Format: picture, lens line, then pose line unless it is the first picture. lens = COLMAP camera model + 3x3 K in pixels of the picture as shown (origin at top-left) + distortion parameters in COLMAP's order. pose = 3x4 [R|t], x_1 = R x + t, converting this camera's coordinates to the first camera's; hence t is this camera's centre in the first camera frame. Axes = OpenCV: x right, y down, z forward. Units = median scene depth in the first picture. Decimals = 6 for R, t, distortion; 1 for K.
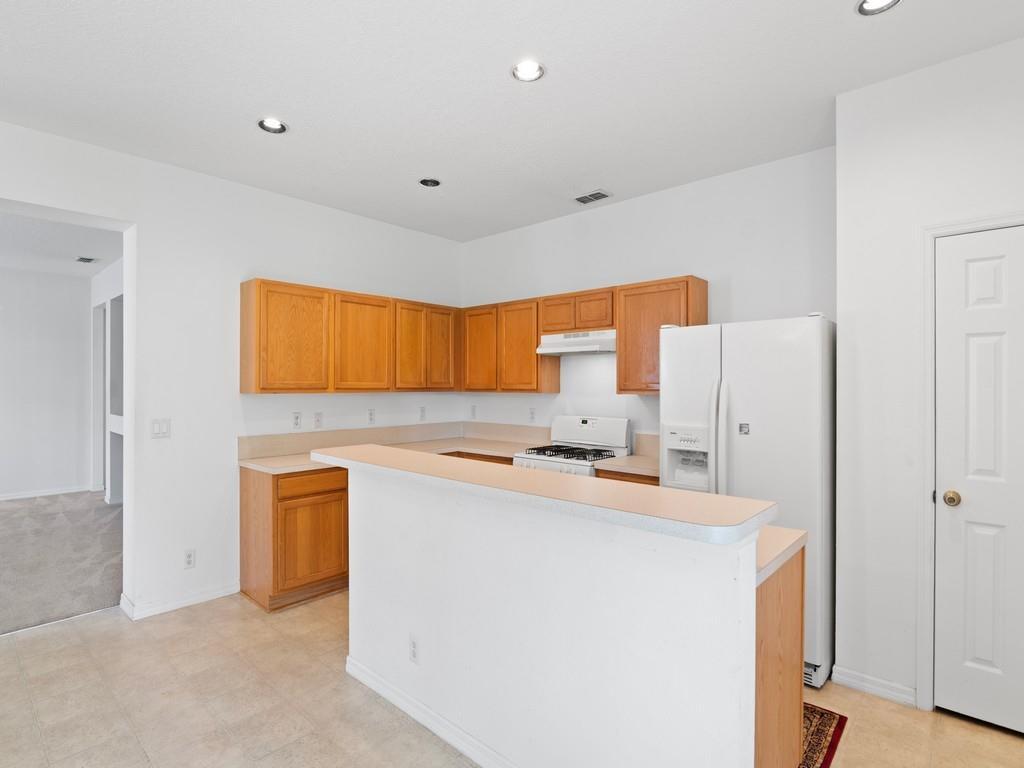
lens RADIAL K [[523.0, 0, 492.9], [0, 523.0, 385.1], [0, 0, 1]] dist [-0.002632, -0.001632]
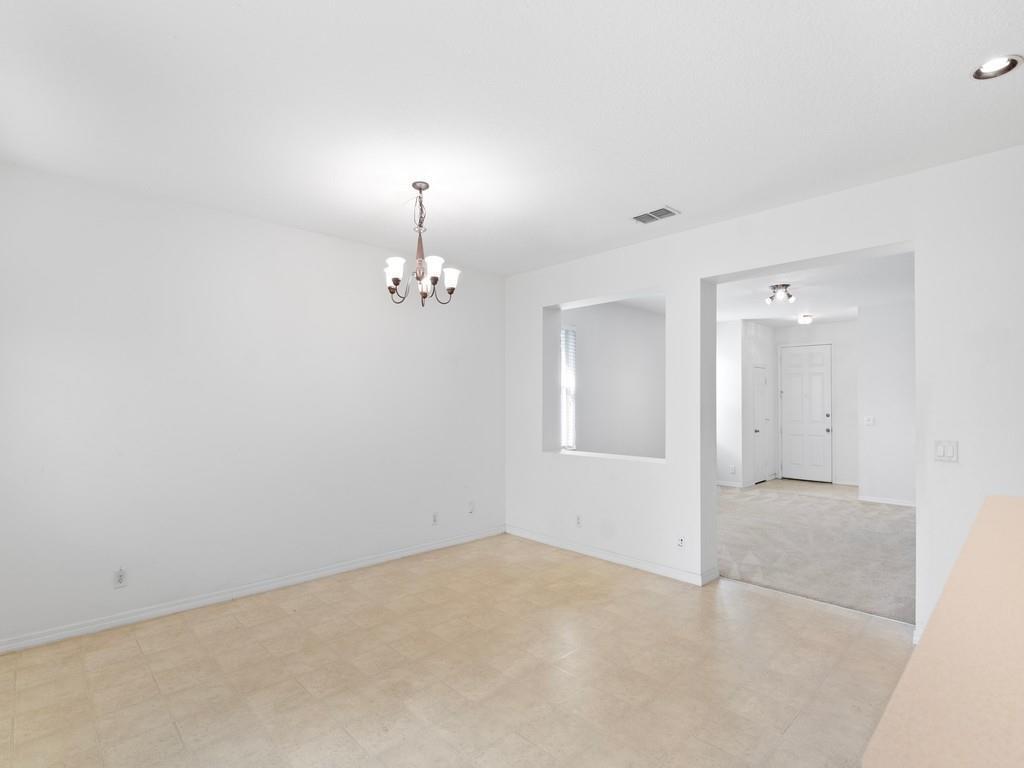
lens RADIAL K [[503.9, 0, 497.1], [0, 503.9, 389.7], [0, 0, 1]] dist [-0.003035, -0.000794]
pose [[-0.061913, -0.025500, -0.997756, 0.261997], [-0.003119, 0.999674, -0.025355, 0.000075], [0.998077, 0.001542, -0.061972, 0.235385]]
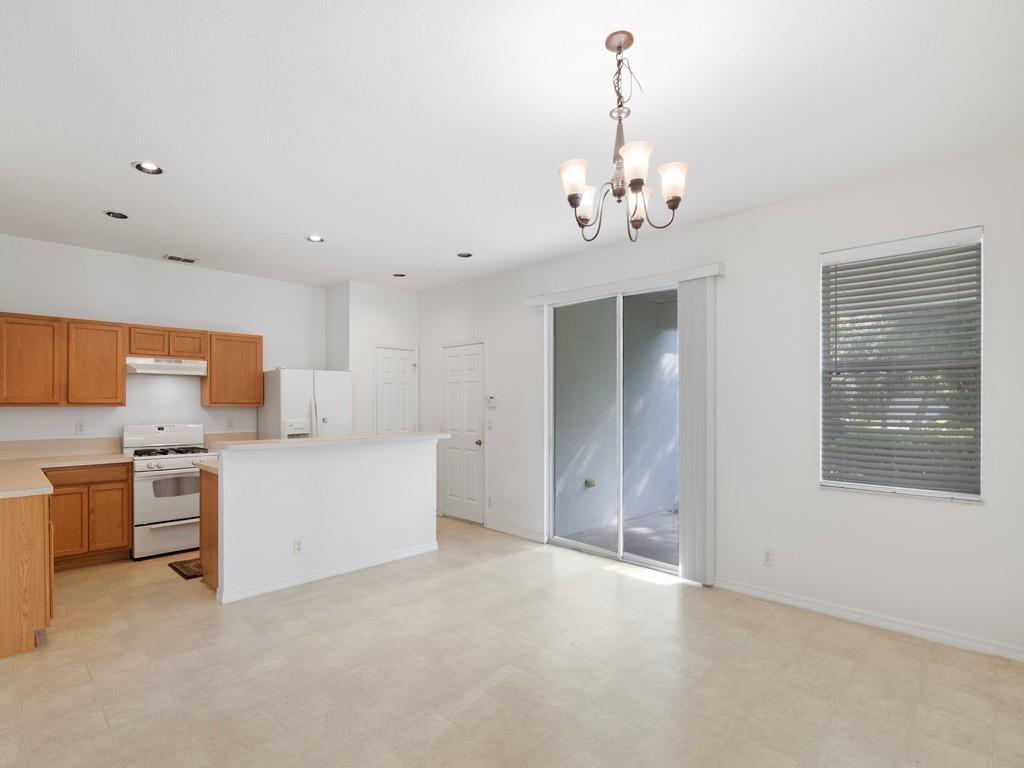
lens RADIAL K [[506.2, 0, 495.4], [0, 506.2, 406.4], [0, 0, 1]] dist [0.000140, 0.000441]
pose [[0.032517, -0.005915, 0.999454, -1.121884], [-0.000217, 0.999982, 0.005925, 0.009489], [-0.999471, -0.000409, 0.032515, 0.163306]]
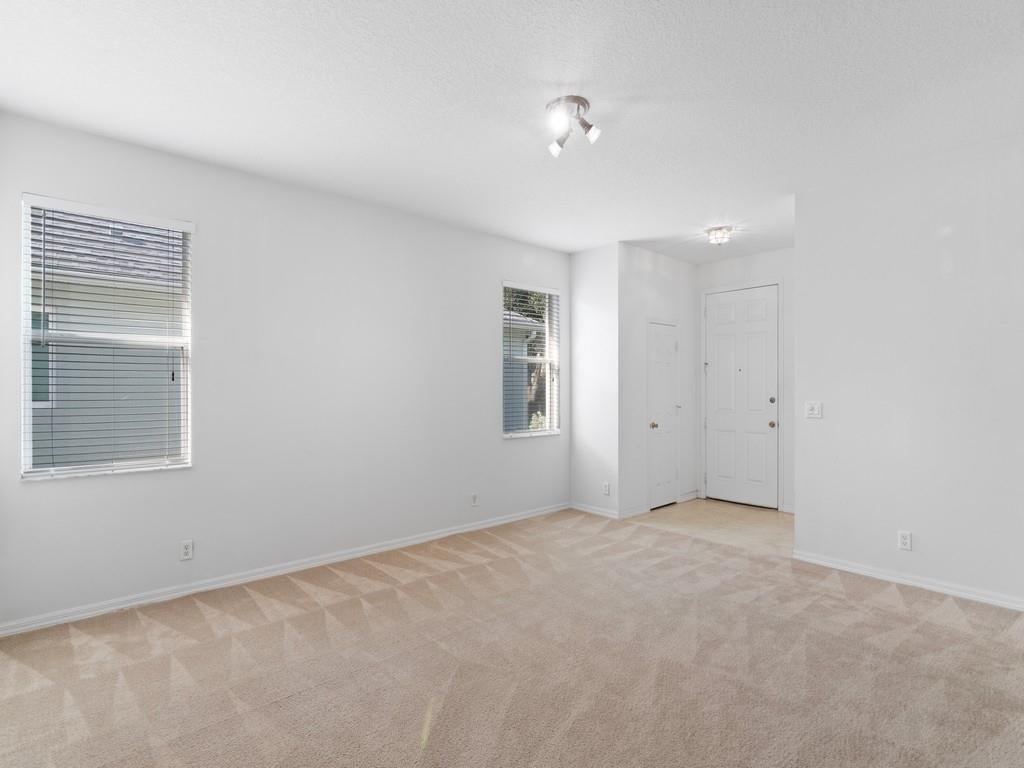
lens RADIAL K [[495.2, 0, 501.4], [0, 495.2, 384.5], [0, 0, 1]] dist [-0.002243, -0.001045]
pose [[-0.110646, -0.008830, -0.993821, -0.699290], [-0.002564, 0.999960, -0.008599, 0.025067], [0.993857, 0.001597, -0.110664, 1.029142]]
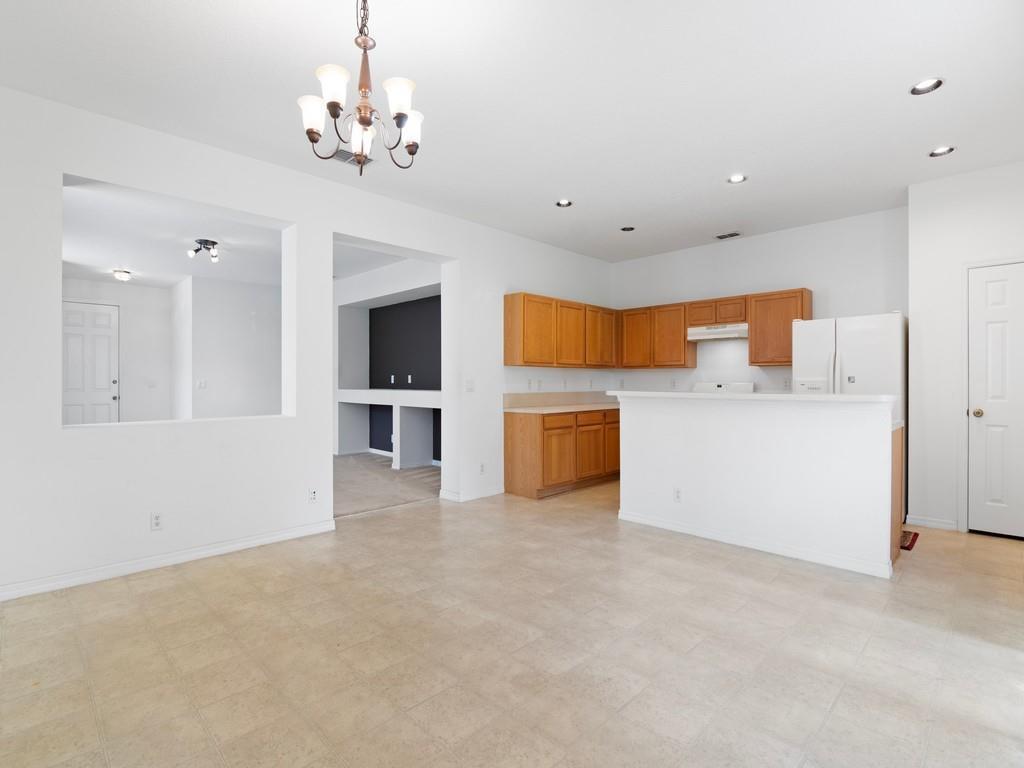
lens RADIAL K [[495.2, 0, 501.4], [0, 495.2, 384.5], [0, 0, 1]] dist [-0.002243, -0.001045]
pose [[0.999226, -0.002440, -0.039252, -0.423887], [0.002549, 0.999993, 0.002730, 0.066178], [0.039245, -0.002828, 0.999226, -0.466556]]
